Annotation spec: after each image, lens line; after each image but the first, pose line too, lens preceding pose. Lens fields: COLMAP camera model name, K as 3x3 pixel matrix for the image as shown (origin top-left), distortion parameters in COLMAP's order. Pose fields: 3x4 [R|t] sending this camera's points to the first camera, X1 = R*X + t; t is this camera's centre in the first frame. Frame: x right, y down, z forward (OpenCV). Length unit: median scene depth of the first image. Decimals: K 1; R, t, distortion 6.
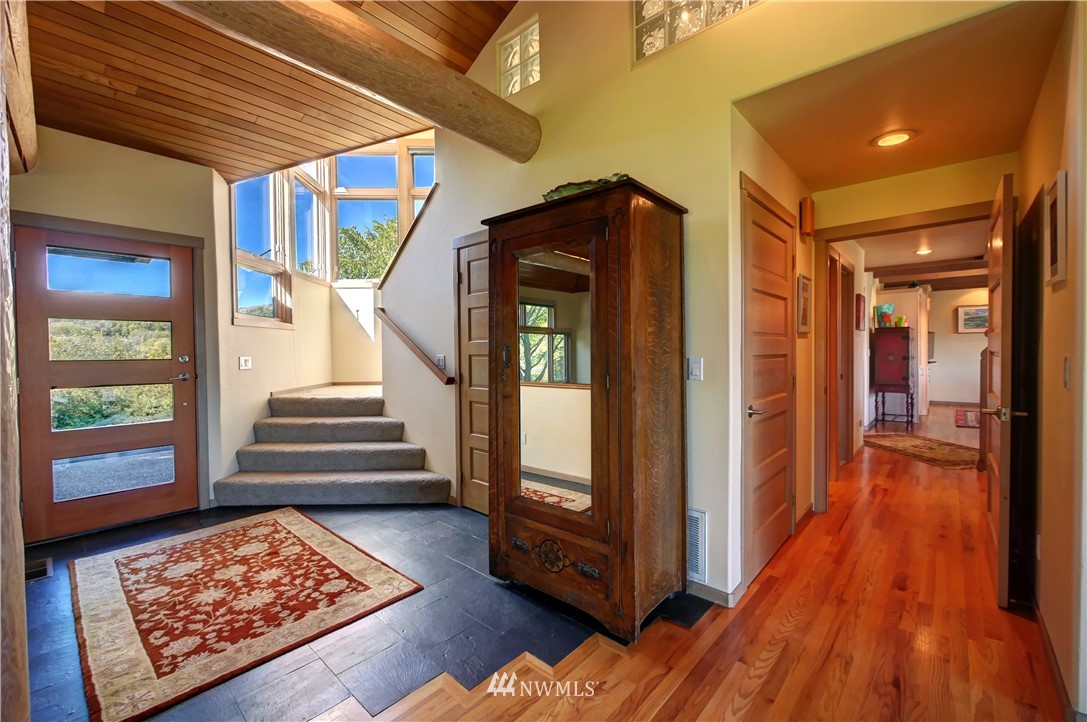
lens RADIAL K [[452.0, 0, 544.1], [0, 452.0, 359.8], [0, 0, 1]] dist [-0.004788, 0.000162]
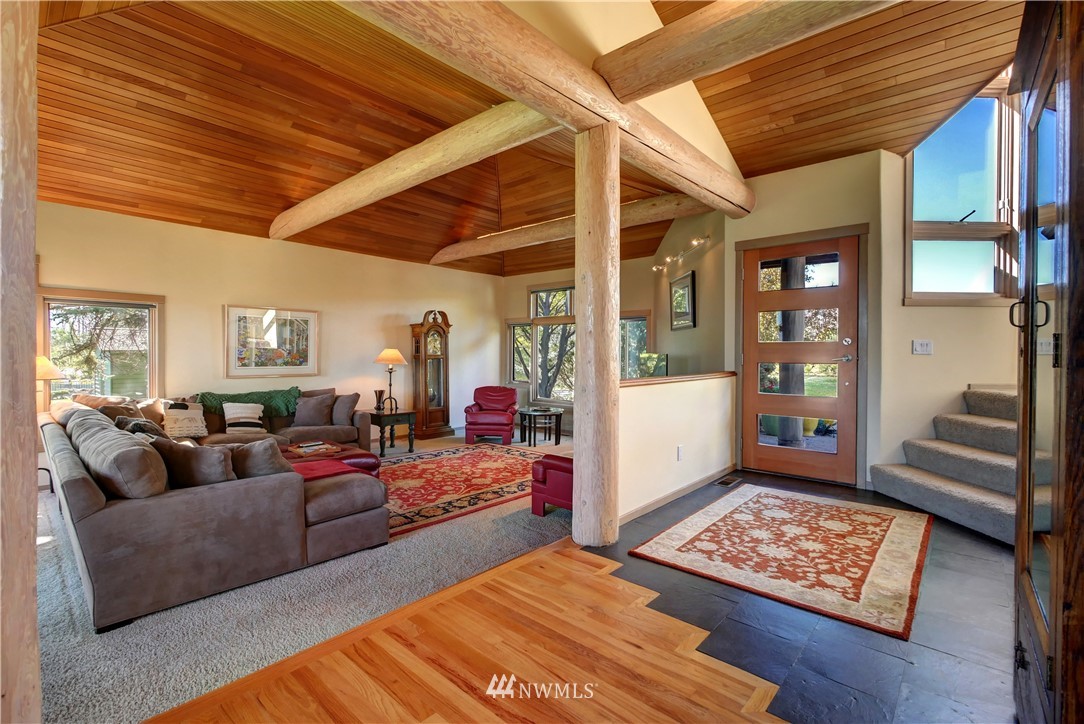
lens RADIAL K [[485.5, 0, 542.2], [0, 485.5, 356.3], [0, 0, 1]] dist [0.001414, 0.000104]
pose [[0.006138, 0.014943, -0.999870, 0.472807], [-0.025650, 0.999562, 0.014781, 0.047683], [0.999652, 0.025556, 0.006519, 0.367470]]
